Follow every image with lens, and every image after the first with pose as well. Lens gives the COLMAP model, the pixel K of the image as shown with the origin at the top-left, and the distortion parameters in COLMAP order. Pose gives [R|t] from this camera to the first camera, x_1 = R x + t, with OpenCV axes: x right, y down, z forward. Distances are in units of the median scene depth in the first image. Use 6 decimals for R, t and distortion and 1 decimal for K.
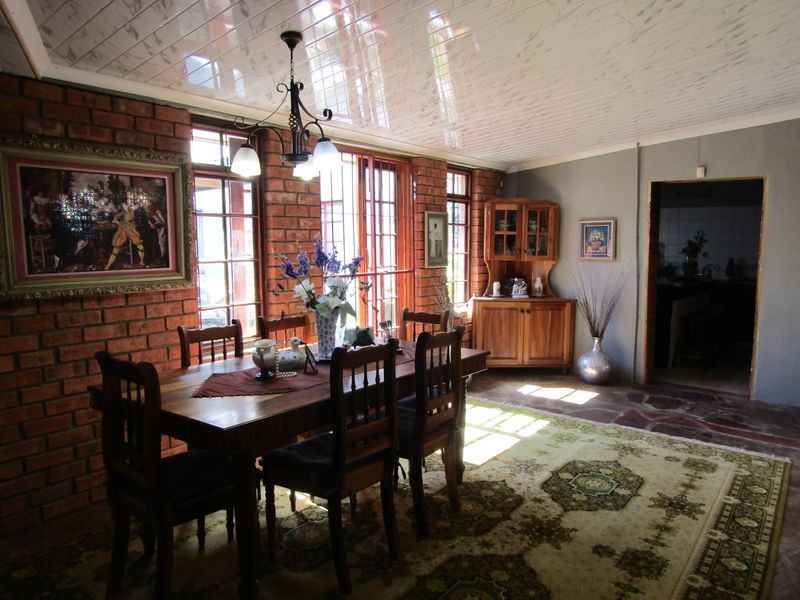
lens RADIAL K [[570.5, 0, 400.8], [0, 570.5, 303.0], [0, 0, 1]] dist [-0.008509, 0.014820]
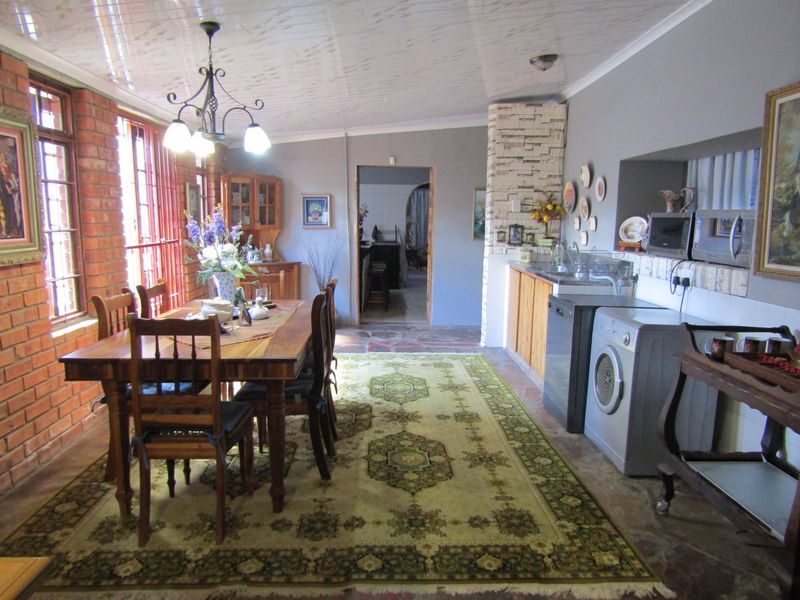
lens RADIAL K [[570.5, 0, 398.9], [0, 570.5, 298.4], [0, 0, 1]] dist [-0.008509, 0.014820]
pose [[0.775543, -0.086529, 0.625337, -0.526795], [0.060564, 0.996191, 0.062733, 0.013940], [-0.628383, -0.010779, 0.777829, -0.084152]]
